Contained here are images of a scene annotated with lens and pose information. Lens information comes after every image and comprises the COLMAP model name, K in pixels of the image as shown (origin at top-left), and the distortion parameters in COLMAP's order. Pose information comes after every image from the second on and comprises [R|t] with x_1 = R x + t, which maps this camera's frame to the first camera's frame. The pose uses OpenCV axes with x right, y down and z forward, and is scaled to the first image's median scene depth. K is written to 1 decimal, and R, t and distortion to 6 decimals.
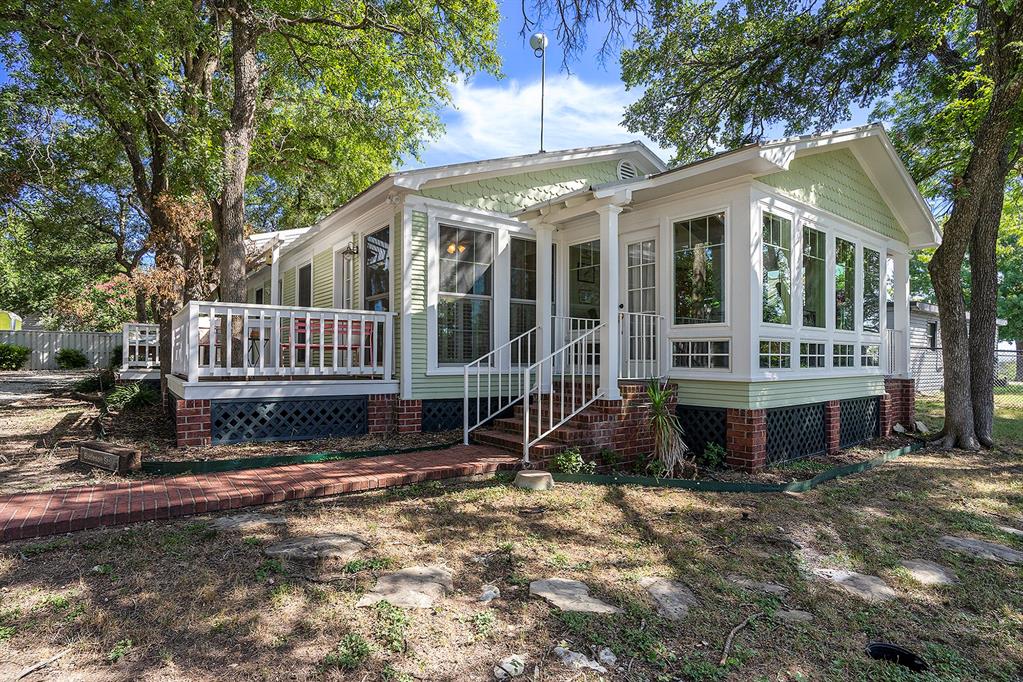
lens RADIAL K [[520.8, 0, 491.4], [0, 520.8, 348.0], [0, 0, 1]] dist [-0.030630, 0.006329]
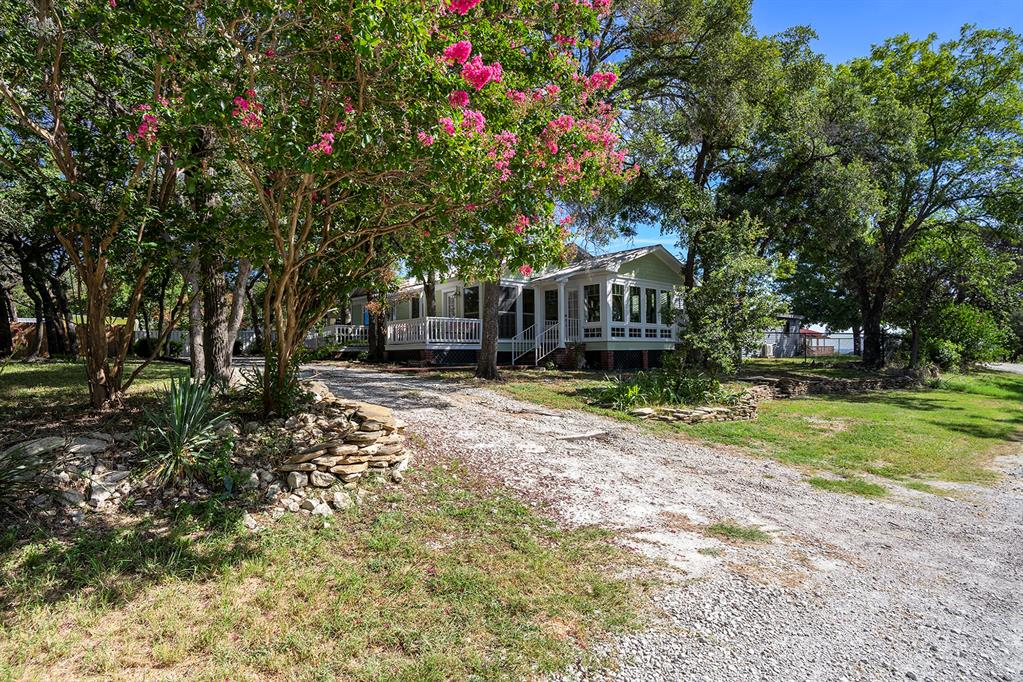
lens RADIAL K [[520.8, 0, 510.8], [0, 520.8, 339.5], [0, 0, 1]] dist [-0.030630, 0.006329]
pose [[0.992613, -0.017386, 0.120072, -0.363053], [0.018754, 0.999771, -0.010274, 0.066383], [-0.119866, 0.012450, 0.992712, -1.667378]]
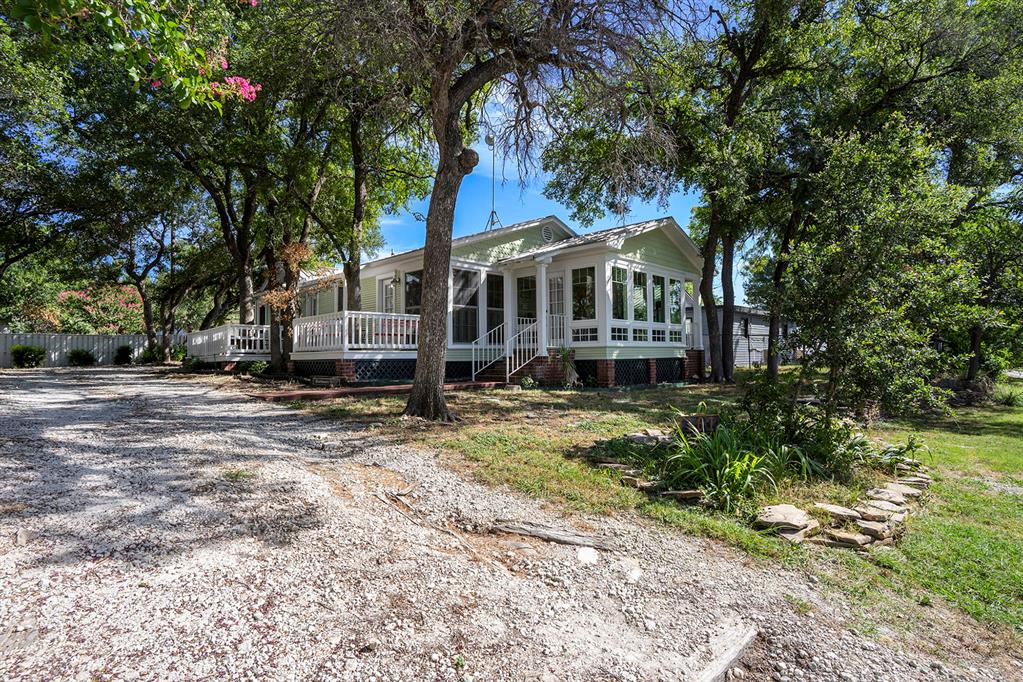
lens RADIAL K [[520.8, 0, 504.0], [0, 520.8, 347.2], [0, 0, 1]] dist [-0.030630, 0.006329]
pose [[0.983221, -0.019532, 0.181371, -0.265954], [0.020141, 0.999796, -0.001518, 0.054508], [-0.181305, 0.005145, 0.983413, -0.898406]]
